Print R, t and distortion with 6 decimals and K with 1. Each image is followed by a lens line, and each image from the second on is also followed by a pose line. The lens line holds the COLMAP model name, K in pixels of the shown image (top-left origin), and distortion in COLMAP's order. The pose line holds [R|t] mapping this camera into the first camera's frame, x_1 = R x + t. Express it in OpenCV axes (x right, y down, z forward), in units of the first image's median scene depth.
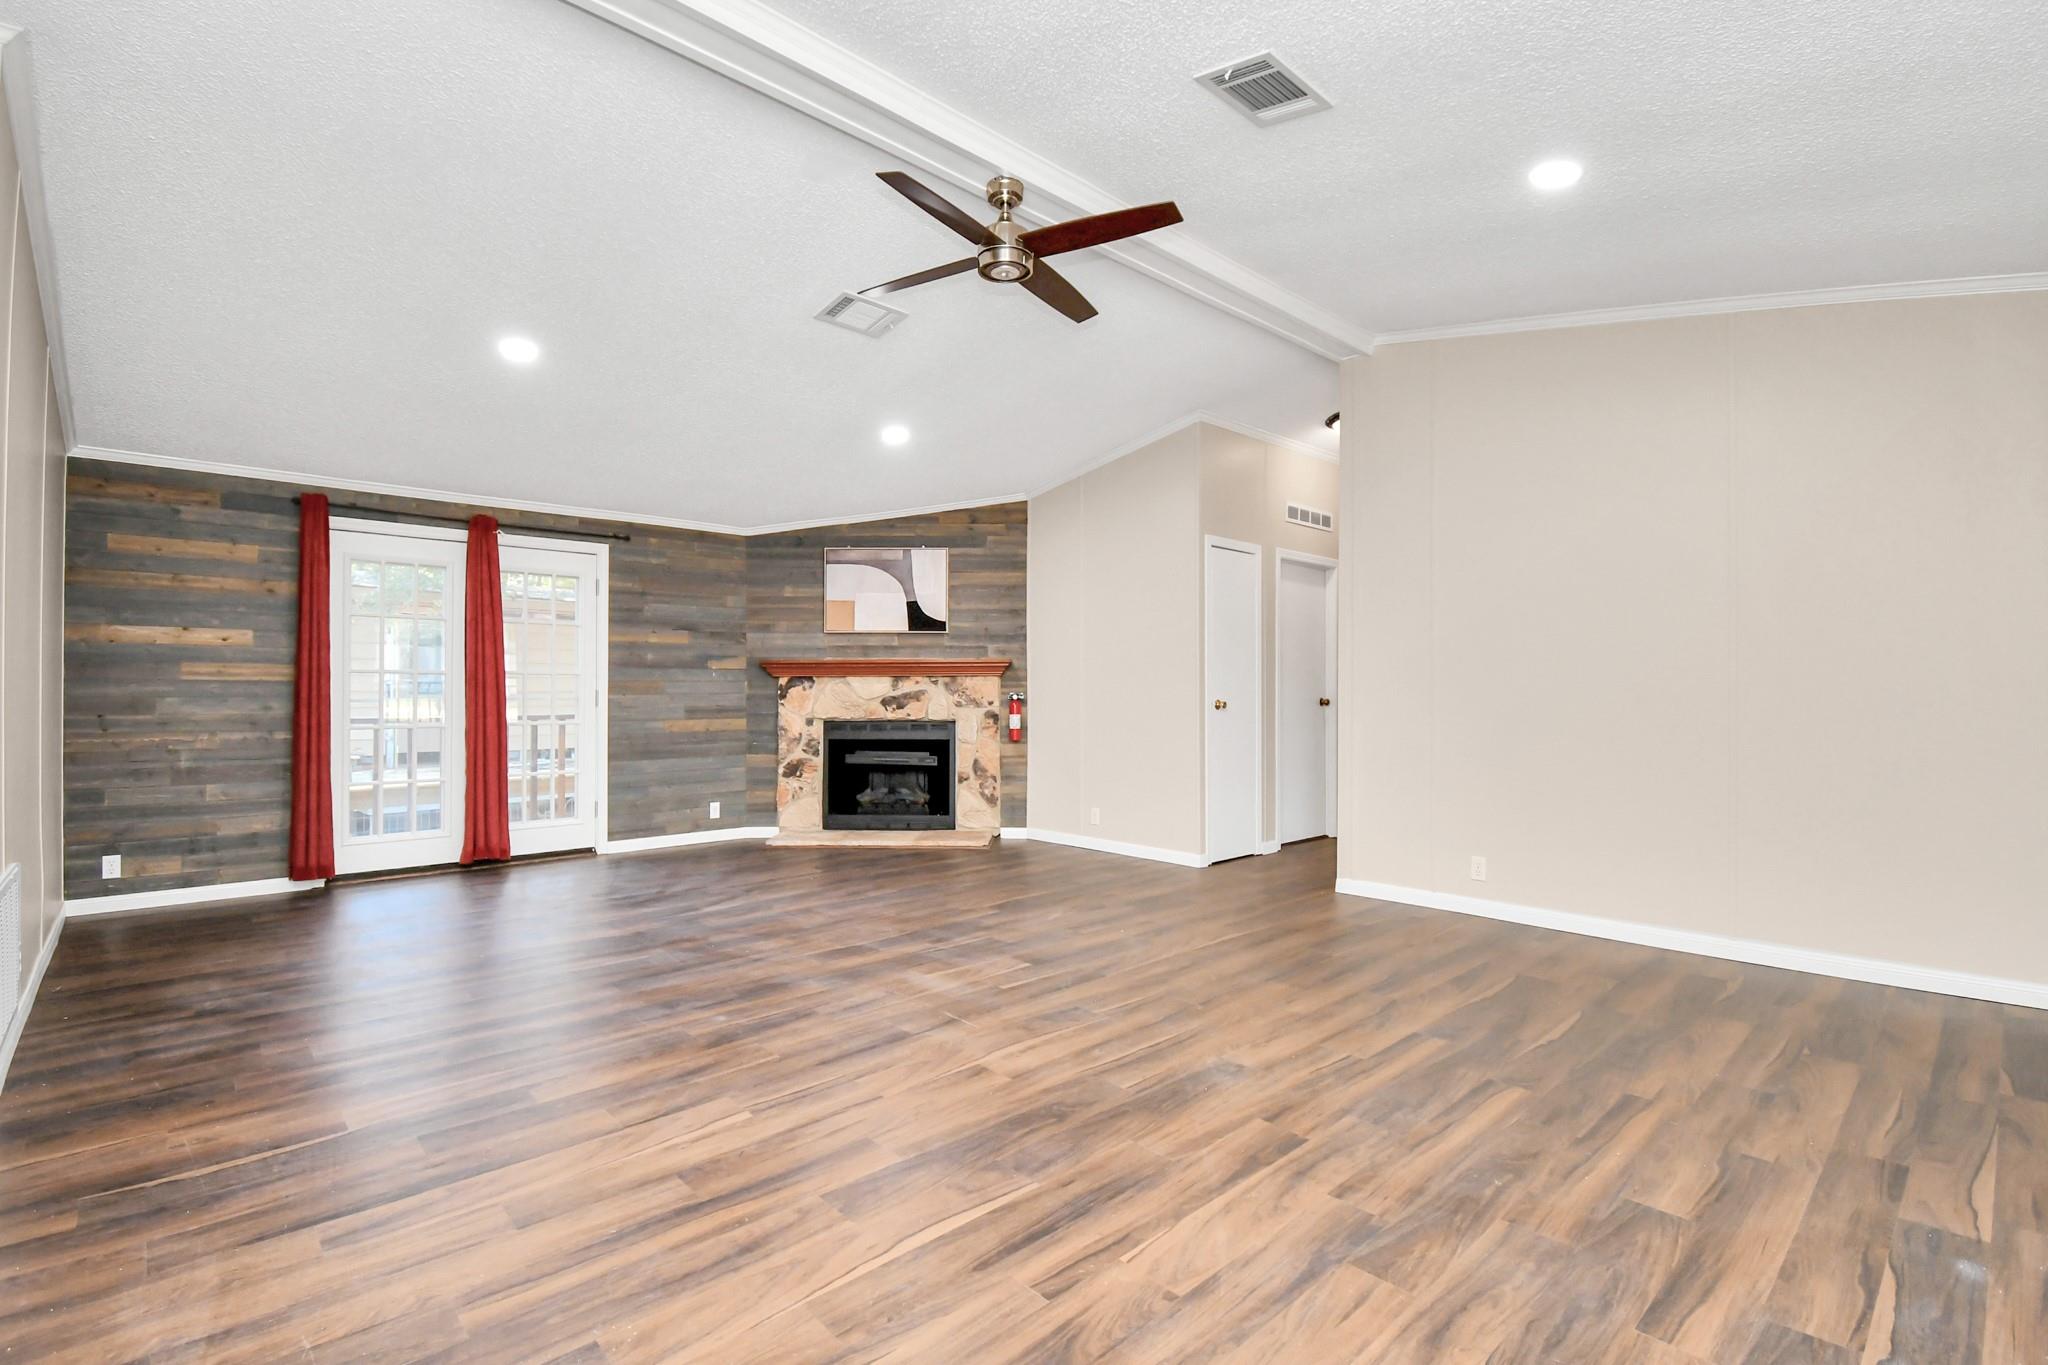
lens RADIAL K [[918.6, 0, 1020.6], [0, 918.6, 685.5], [0, 0, 1]] dist [0.003508, -0.005392]
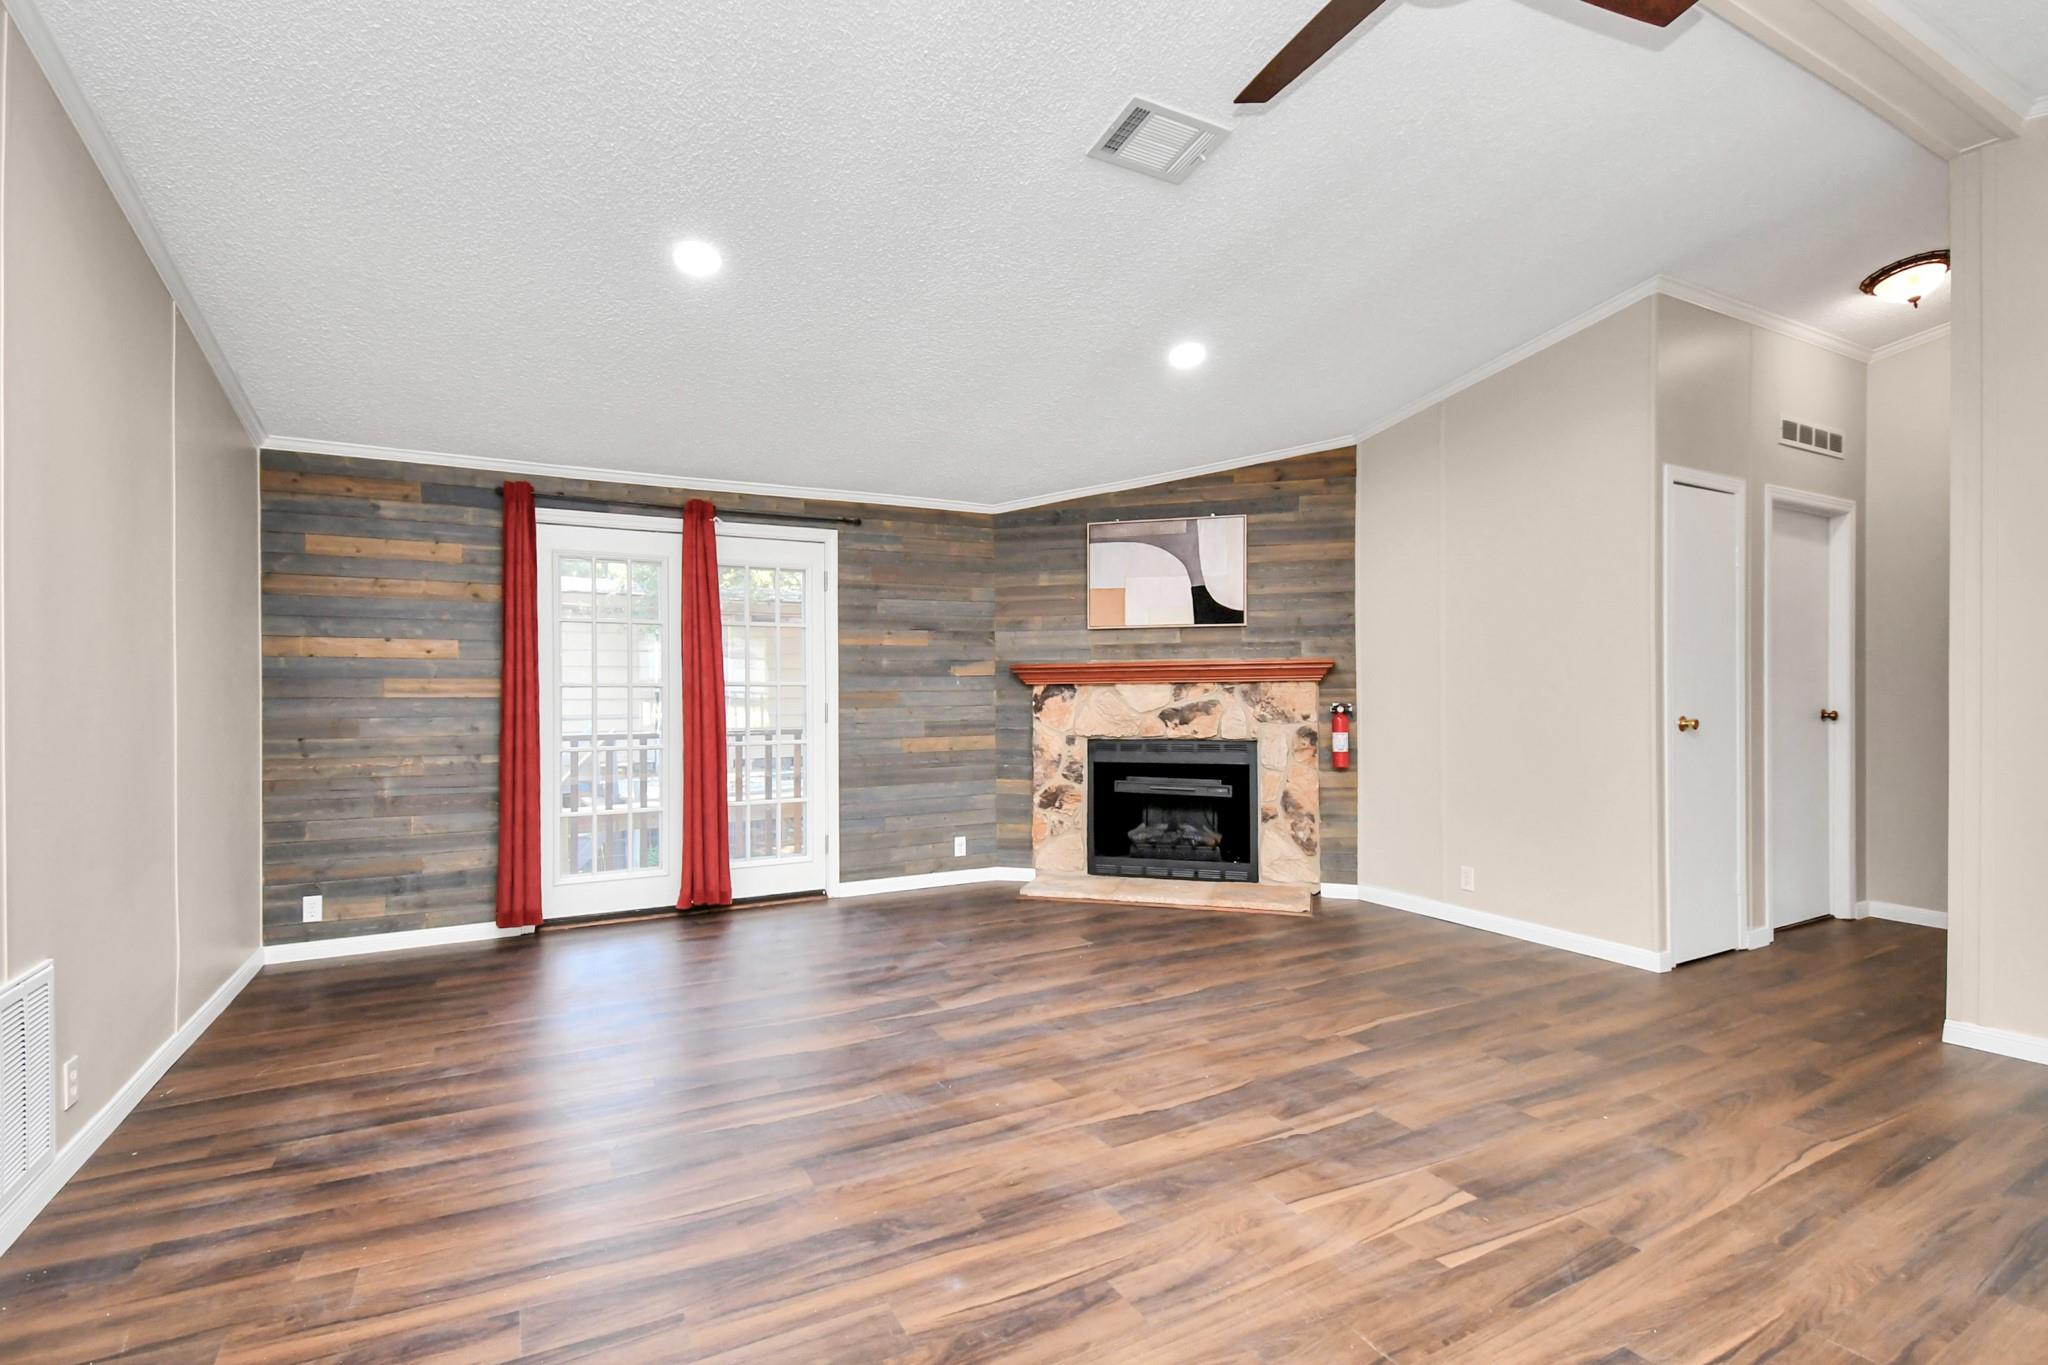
lens RADIAL K [[918.6, 0, 1015.5], [0, 918.6, 684.8], [0, 0, 1]] dist [0.003508, -0.005392]
pose [[0.963776, -0.007733, -0.266600, -0.073362], [0.007928, 0.999969, -0.000345, -0.011168], [0.266594, -0.001782, 0.963807, 0.251585]]
